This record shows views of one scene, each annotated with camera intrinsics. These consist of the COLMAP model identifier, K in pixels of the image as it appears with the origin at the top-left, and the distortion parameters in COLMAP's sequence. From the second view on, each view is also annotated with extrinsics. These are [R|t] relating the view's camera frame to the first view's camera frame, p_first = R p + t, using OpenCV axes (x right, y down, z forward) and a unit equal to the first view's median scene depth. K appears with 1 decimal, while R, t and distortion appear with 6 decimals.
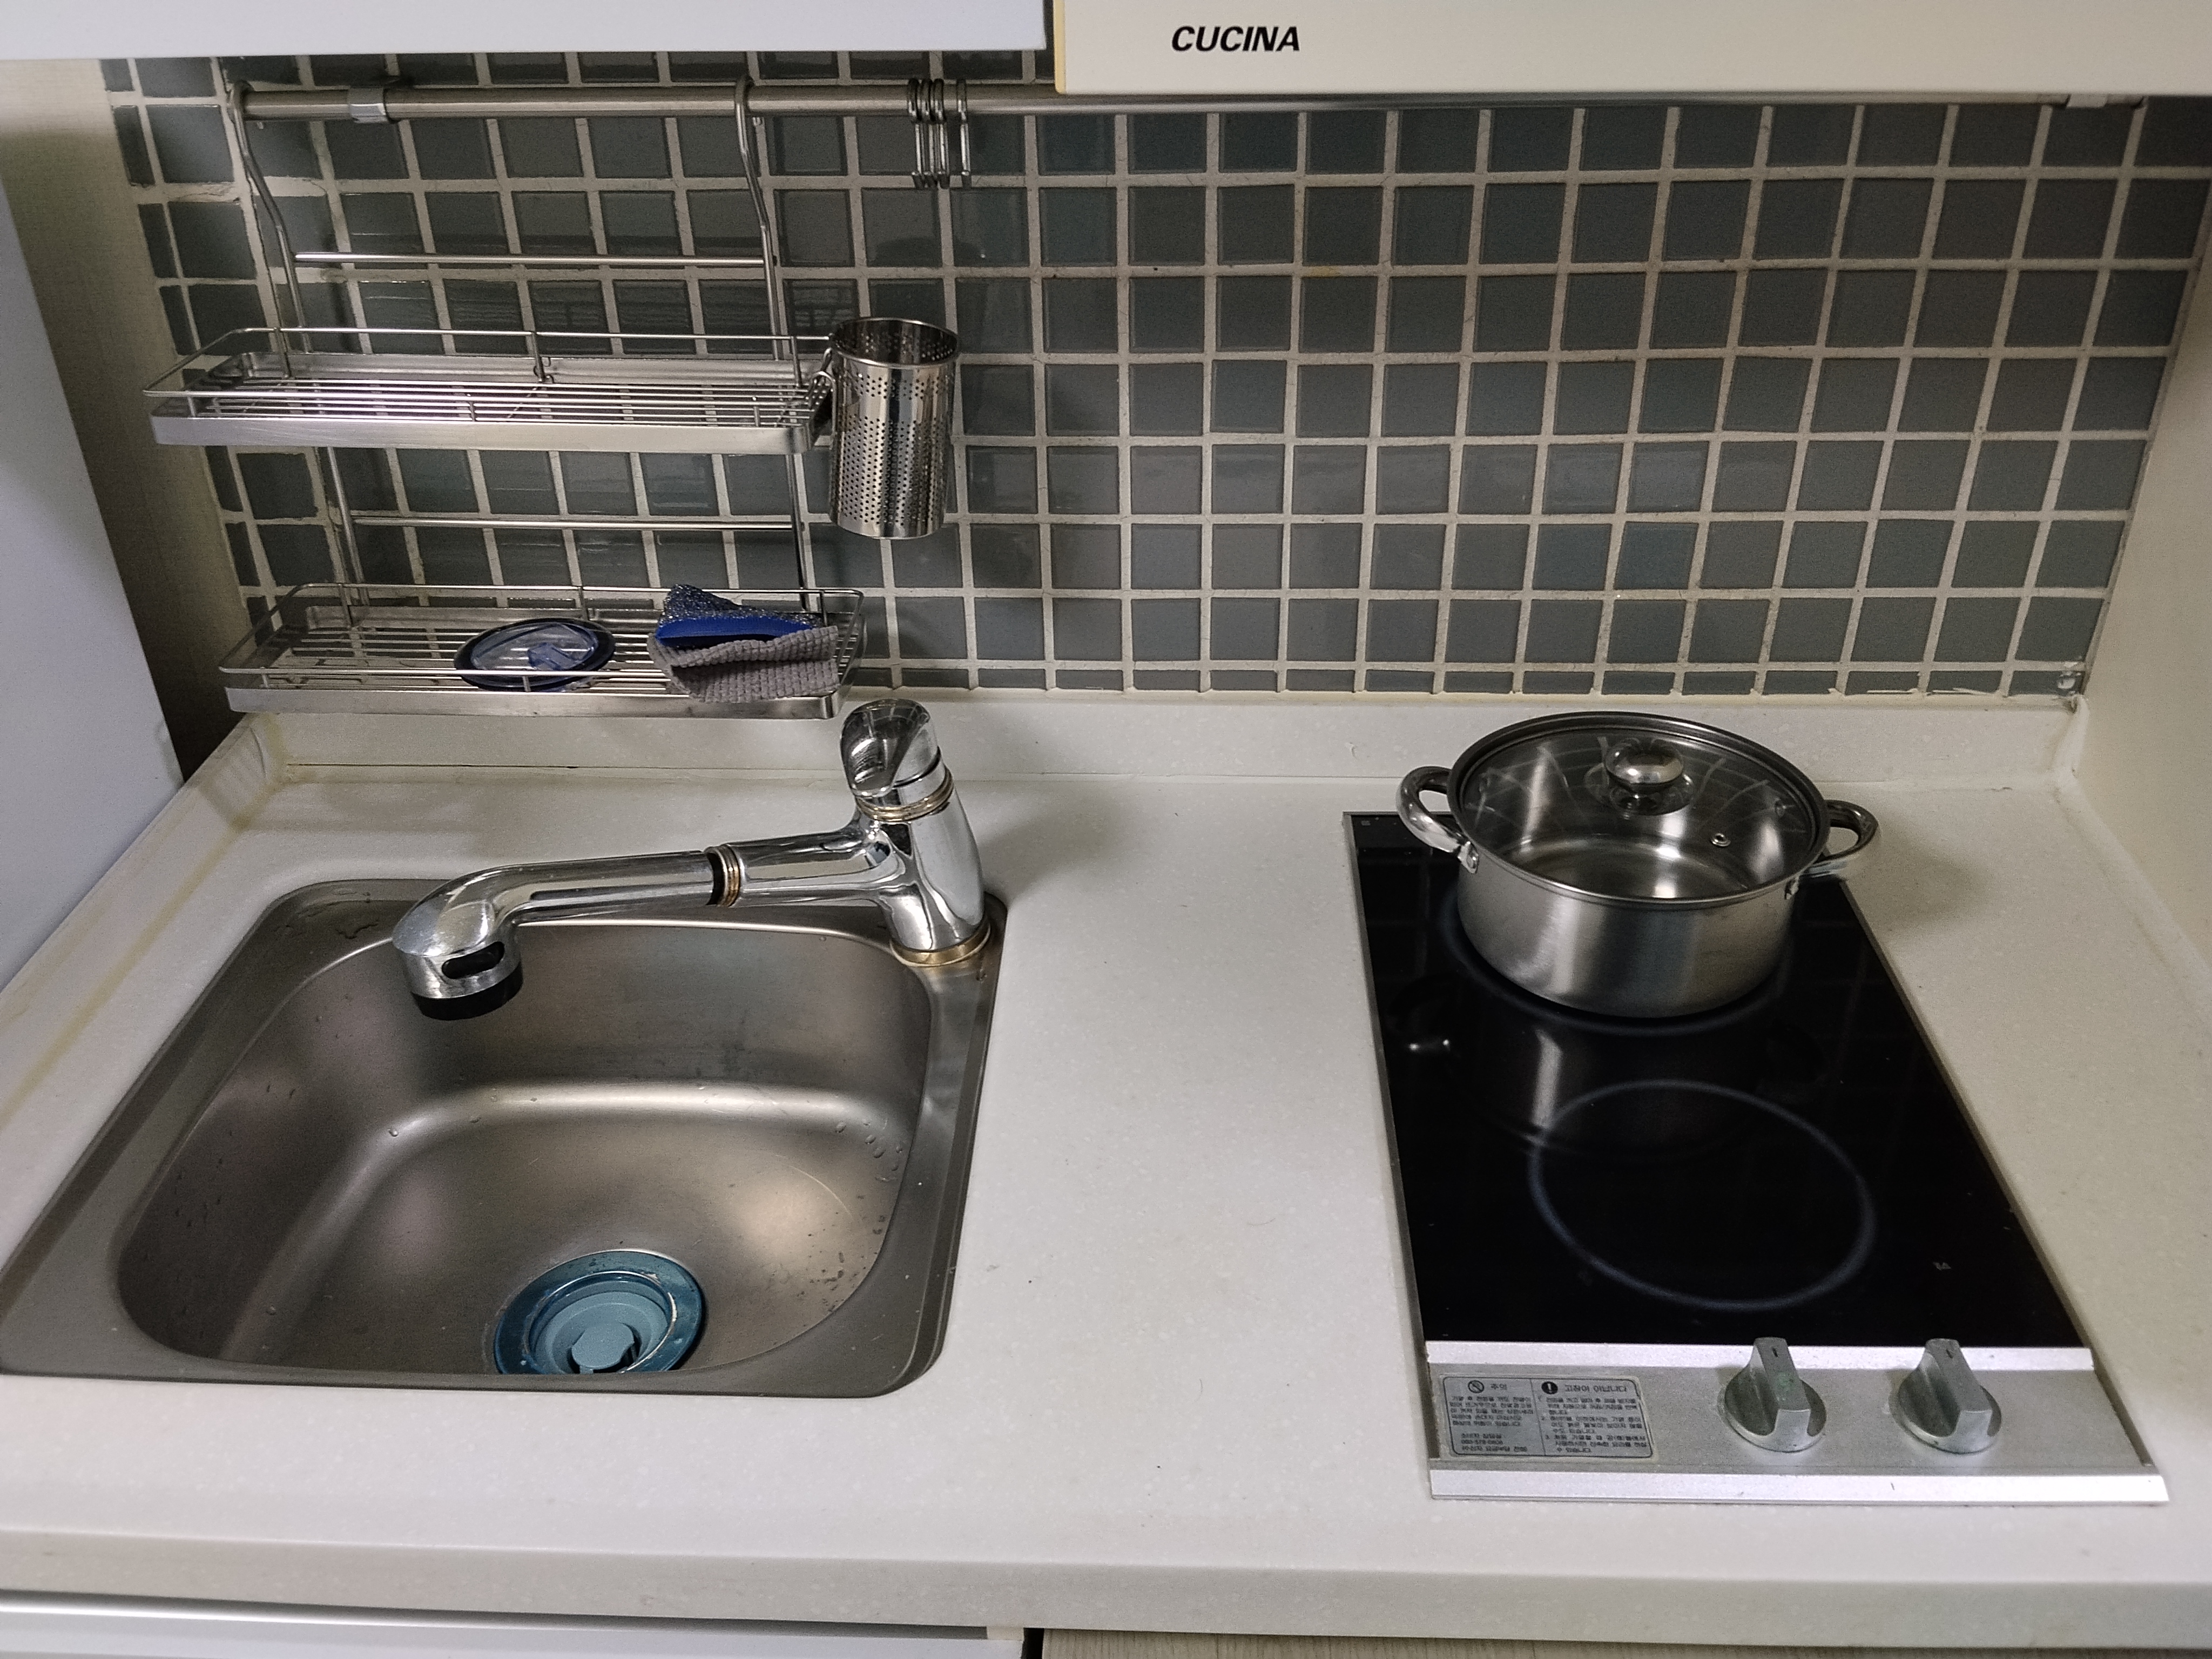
lens RADIAL K [[1874.3, 0, 1114.2], [0, 1874.3, 825.7], [0, 0, 1]] dist [0.075939, -0.161537]
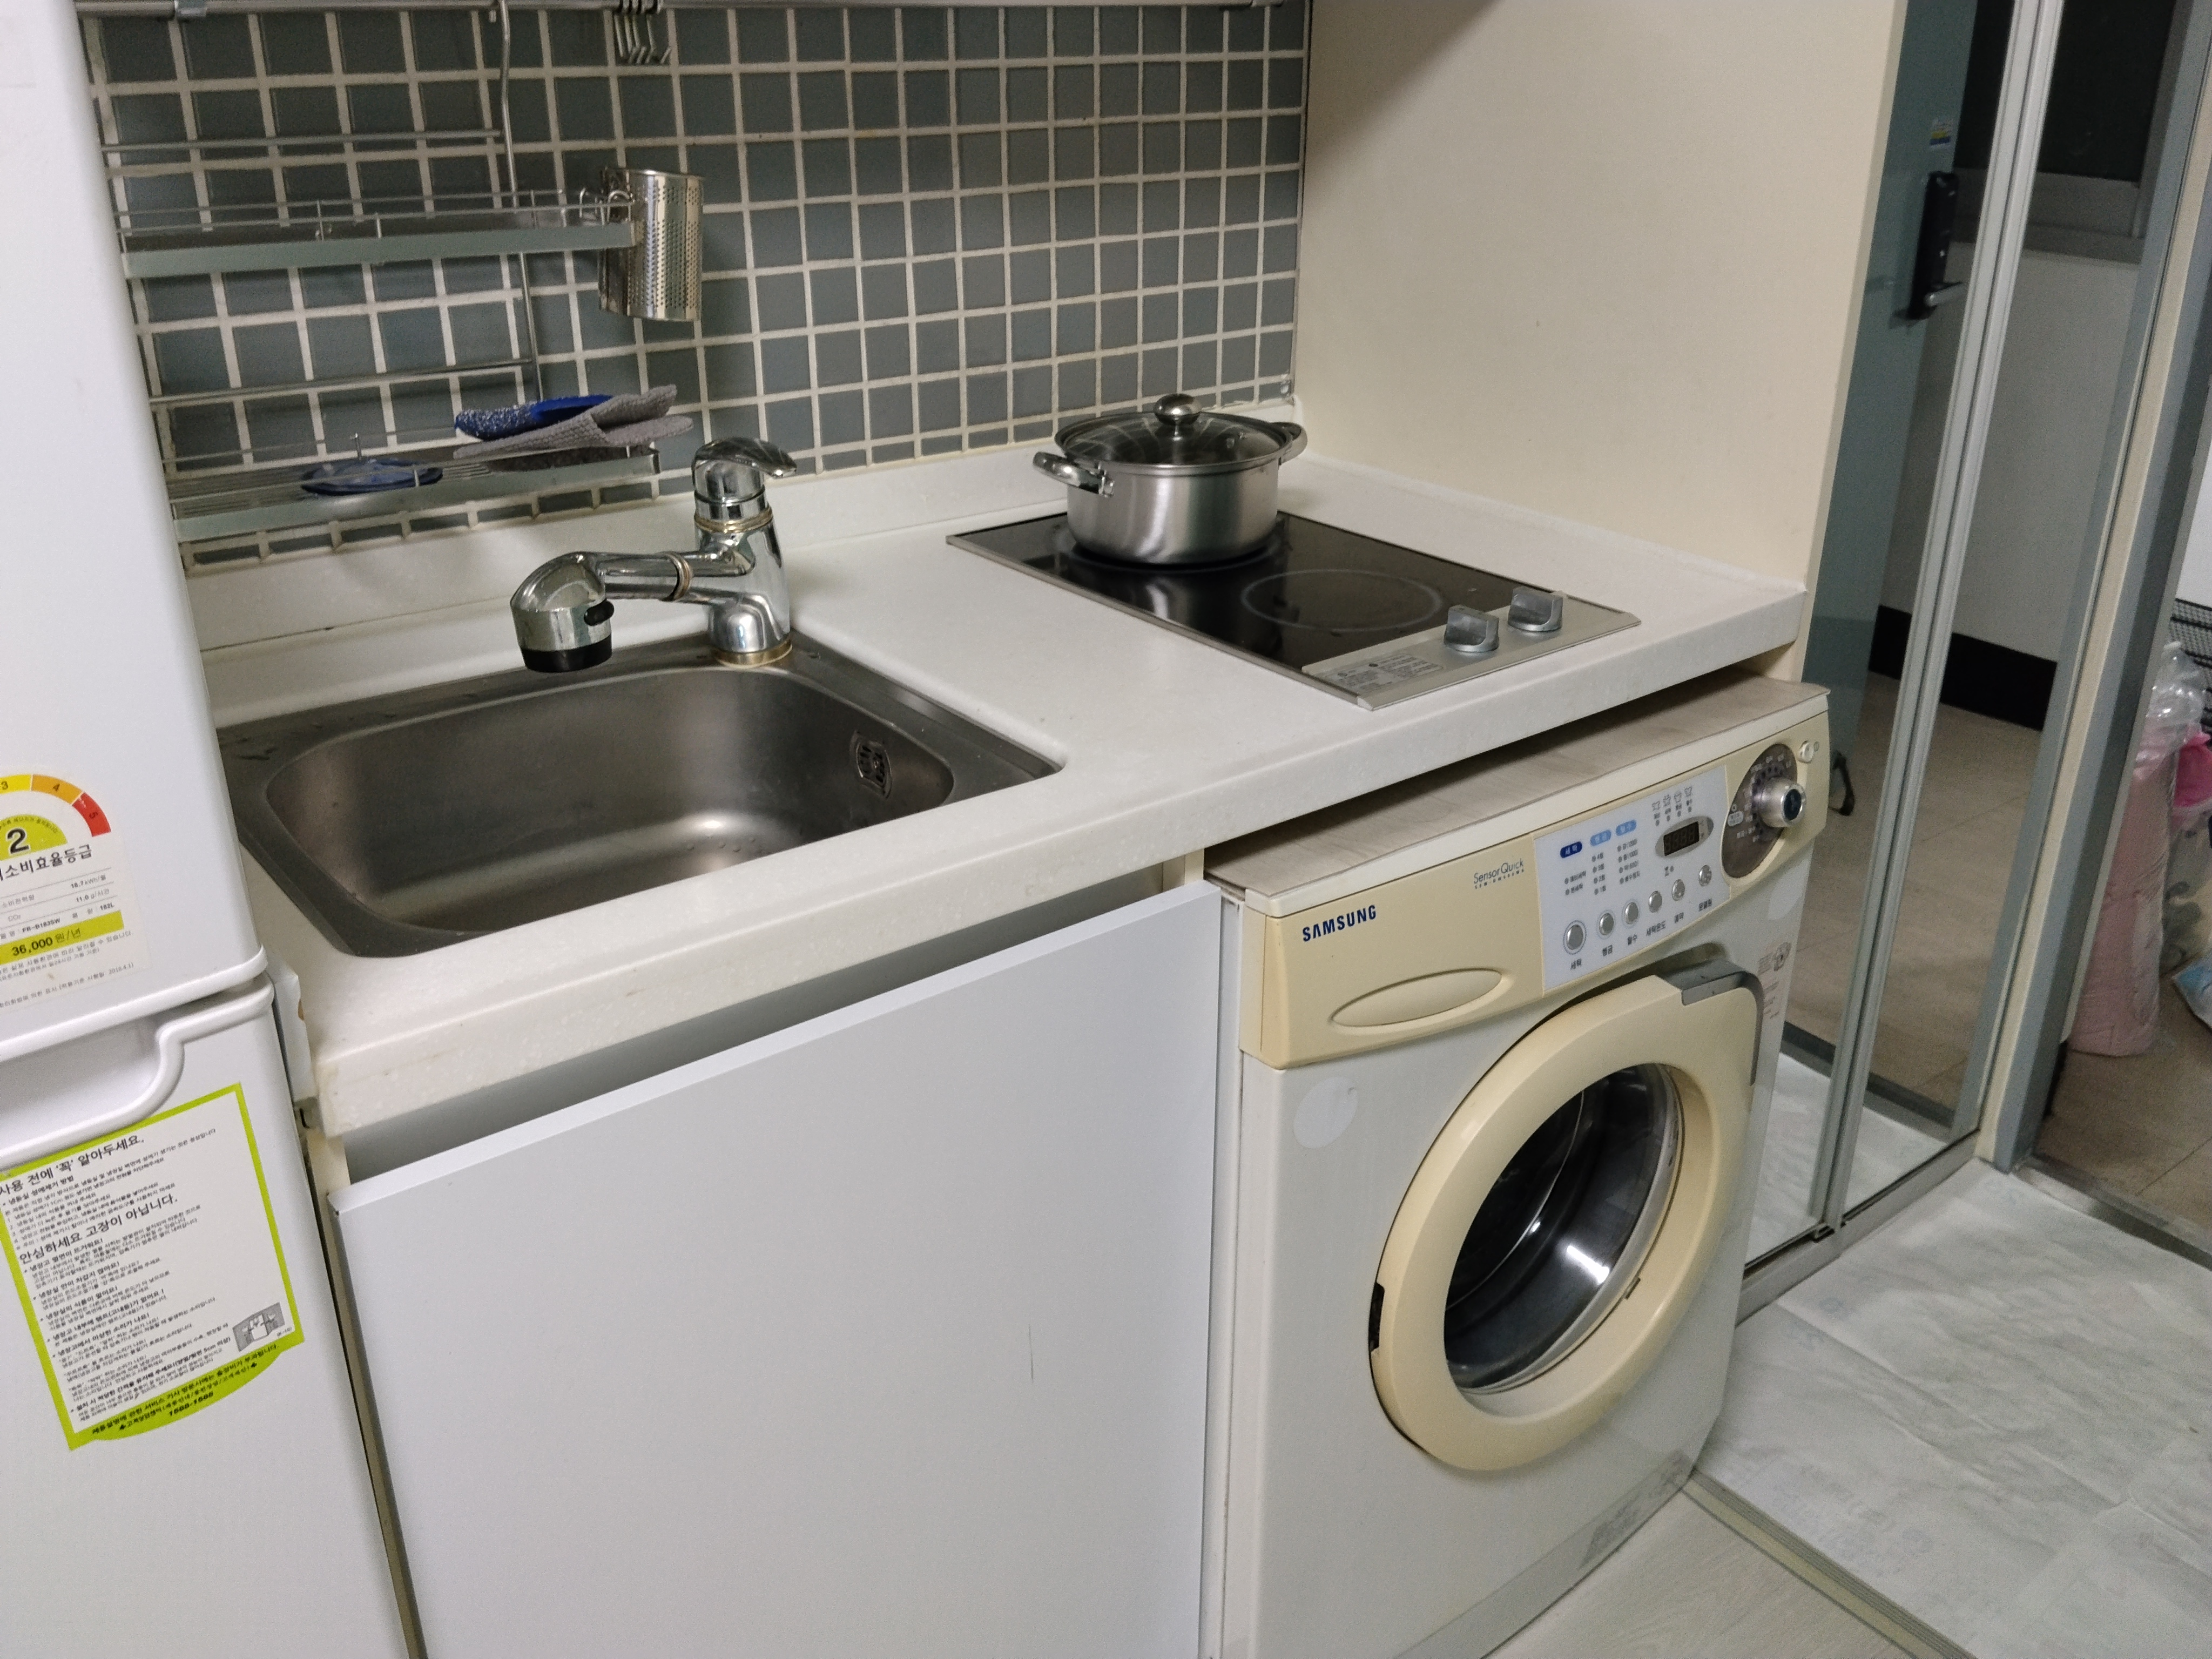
lens RADIAL K [[1874.3, 0, 1114.5], [0, 1874.3, 833.2], [0, 0, 1]] dist [0.075939, -0.161537]
pose [[0.753410, -0.251540, 0.607537, -0.717326], [0.321889, 0.946750, -0.007191, 0.263546], [-0.573377, 0.200977, 0.794259, -0.122242]]
